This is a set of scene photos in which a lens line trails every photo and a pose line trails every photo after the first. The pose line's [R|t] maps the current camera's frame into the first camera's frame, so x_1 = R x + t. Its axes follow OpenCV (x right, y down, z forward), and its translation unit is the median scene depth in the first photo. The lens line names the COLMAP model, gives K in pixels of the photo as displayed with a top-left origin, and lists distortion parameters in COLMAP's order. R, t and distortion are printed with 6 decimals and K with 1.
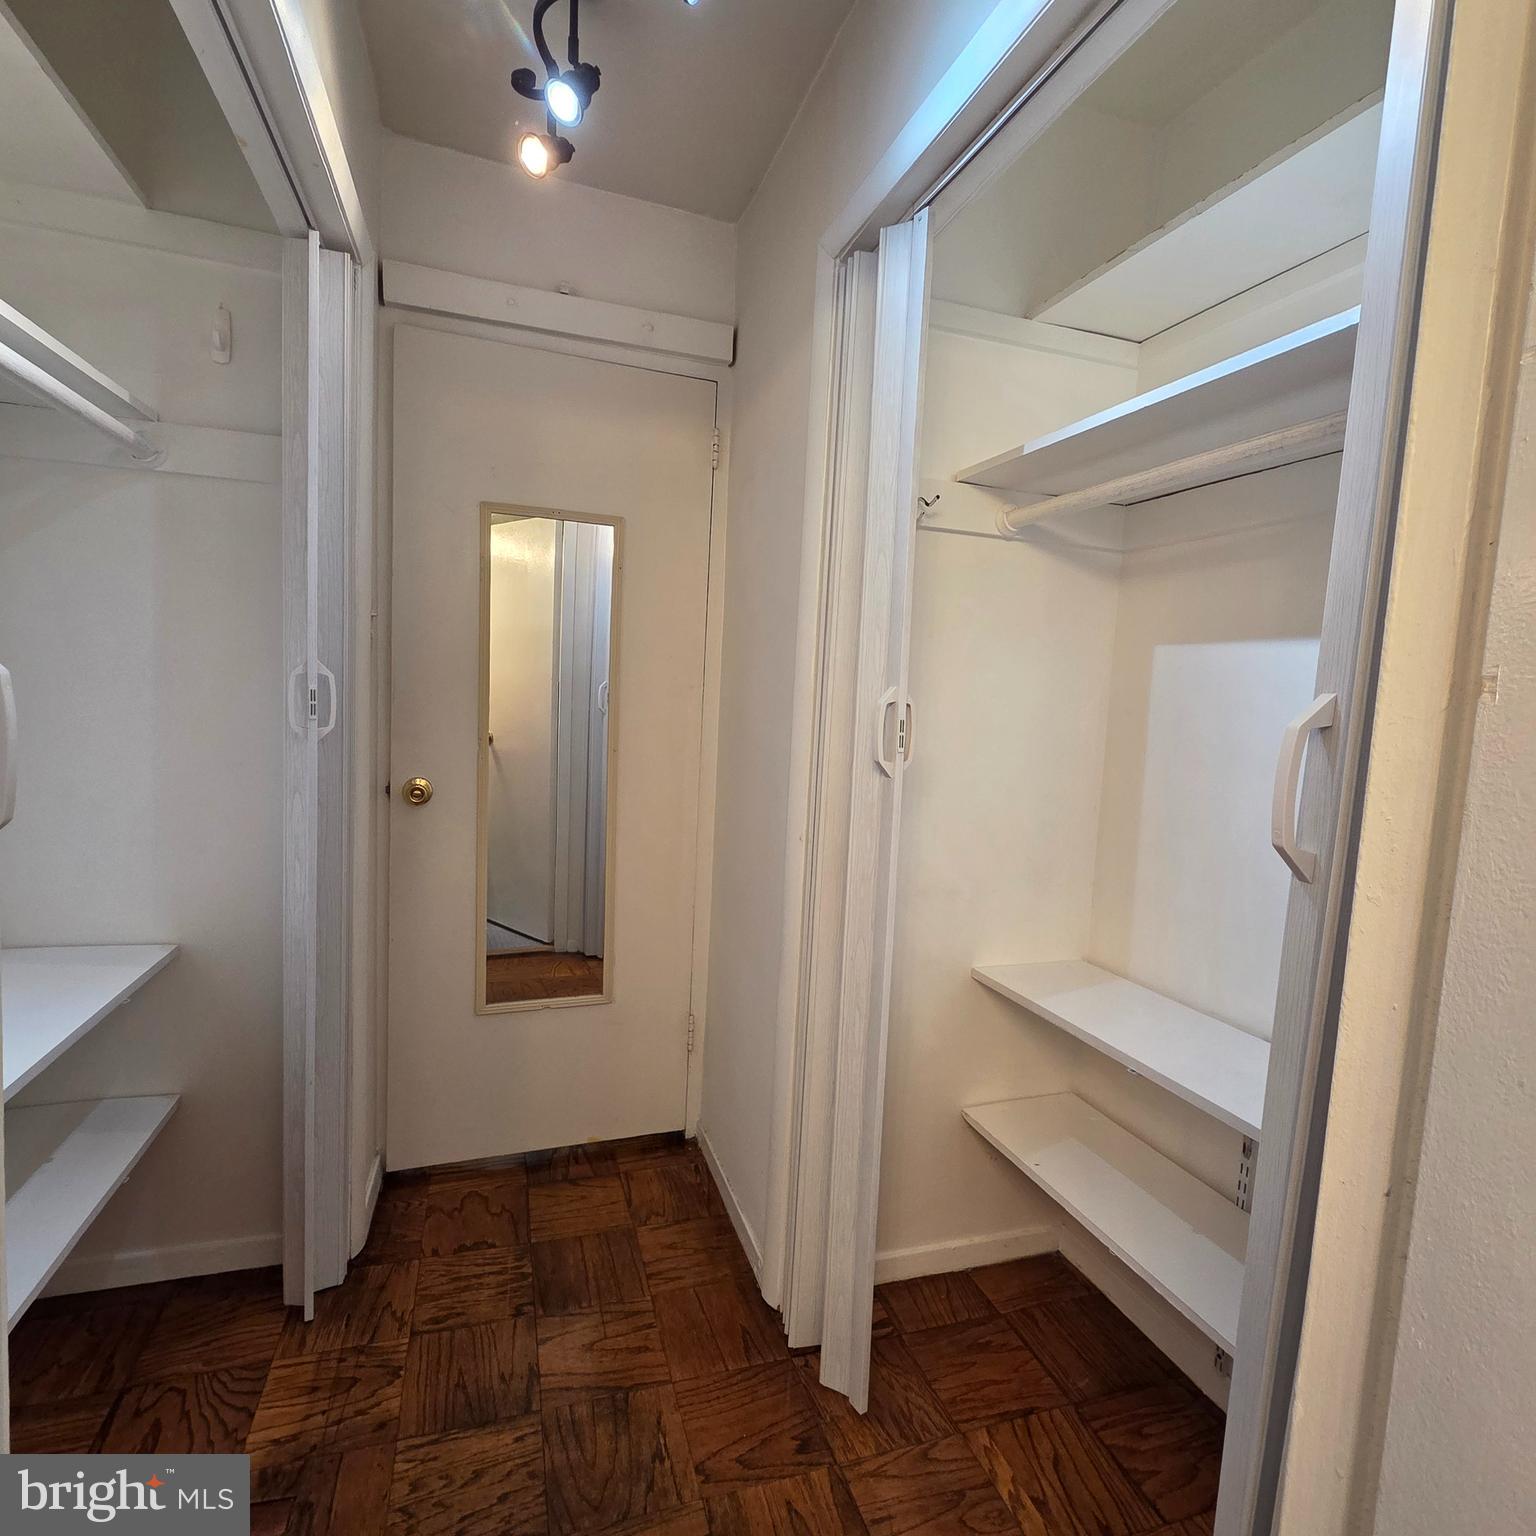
lens RADIAL K [[838.9, 0, 772.5], [0, 838.9, 770.8], [0, 0, 1]] dist [0.003479, -0.003152]
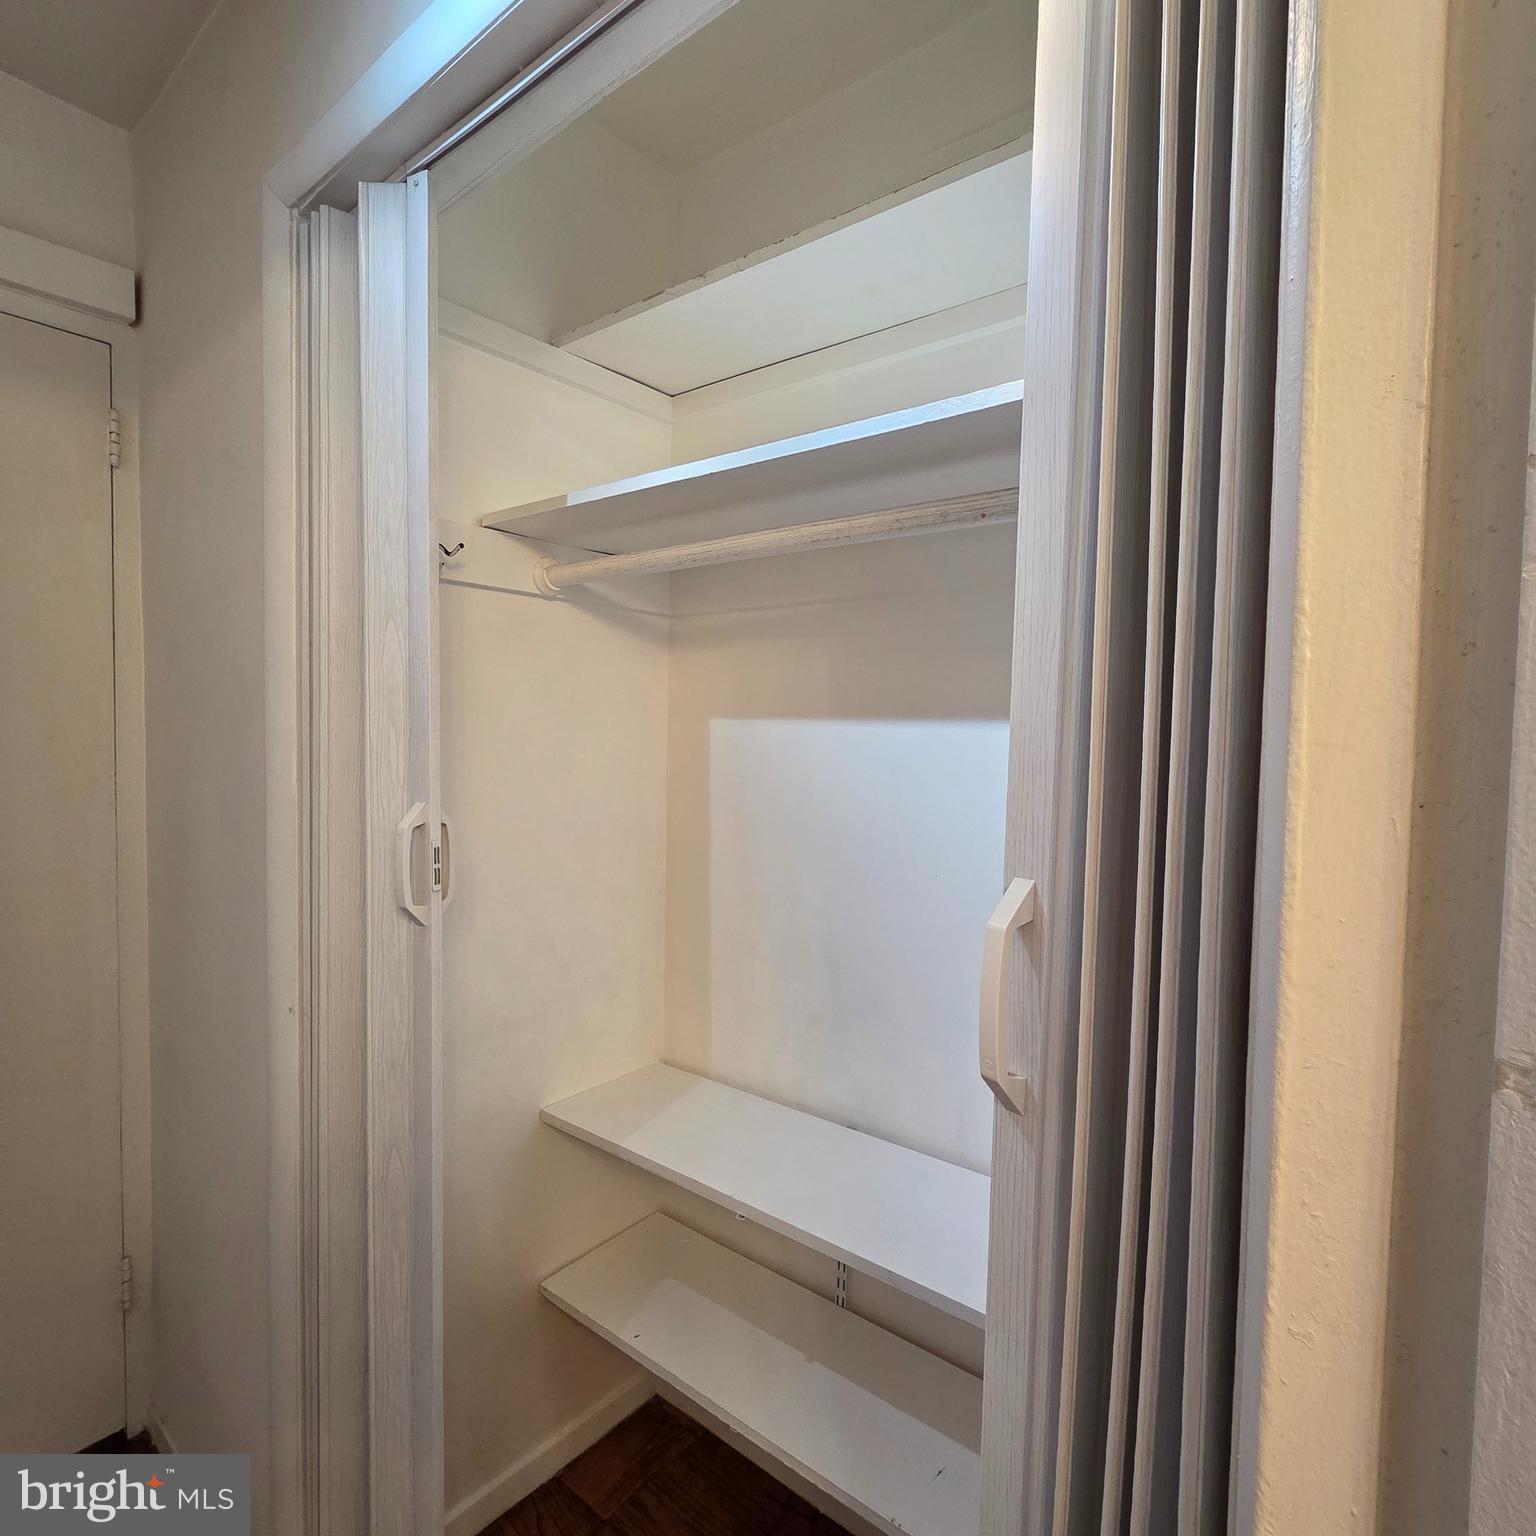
lens RADIAL K [[838.9, 0, 772.6], [0, 838.9, 763.4], [0, 0, 1]] dist [0.003479, -0.003152]
pose [[0.847244, -0.056073, 0.528235, 0.017203], [0.074736, 0.997105, -0.014025, -0.091568], [-0.525919, 0.051361, 0.848982, 0.191986]]
